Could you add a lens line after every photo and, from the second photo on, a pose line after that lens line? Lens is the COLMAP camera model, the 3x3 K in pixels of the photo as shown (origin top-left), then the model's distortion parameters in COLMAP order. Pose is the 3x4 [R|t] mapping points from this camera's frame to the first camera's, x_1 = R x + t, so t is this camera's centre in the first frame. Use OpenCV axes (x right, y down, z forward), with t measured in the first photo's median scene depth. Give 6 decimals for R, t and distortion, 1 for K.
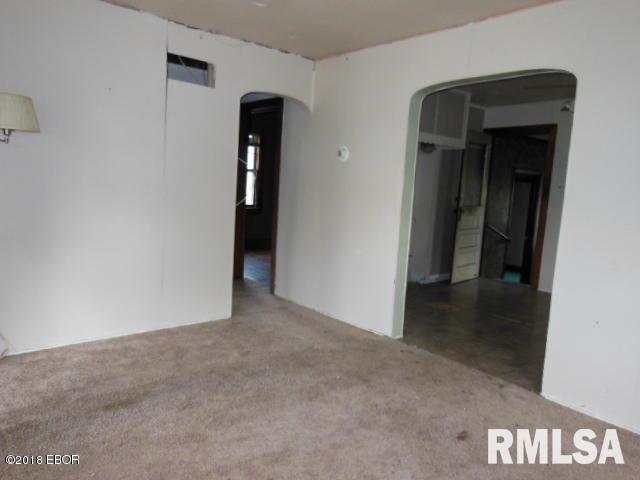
lens RADIAL K [[473.8, 0, 320.0], [0, 473.8, 240.0], [0, 0, 1]] dist [0.008836, 0.036693]
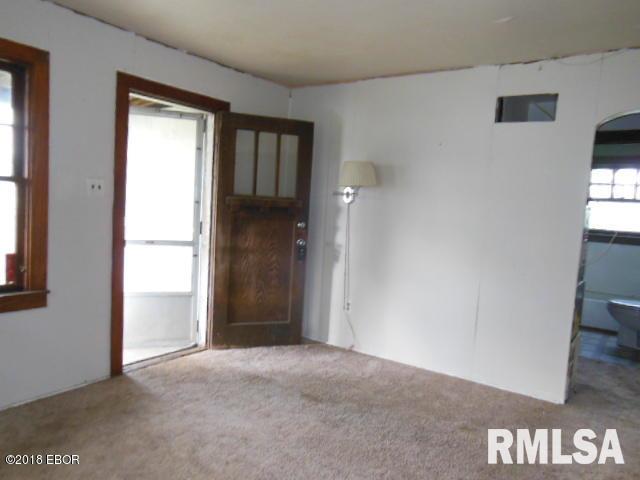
lens RADIAL K [[473.8, 0, 320.0], [0, 473.8, 240.0], [0, 0, 1]] dist [0.008836, 0.036693]
pose [[0.265828, 0.027776, -0.963620, 0.527347], [-0.172439, 0.984833, -0.019183, -0.021055], [0.948473, 0.171265, 0.266586, 0.434506]]
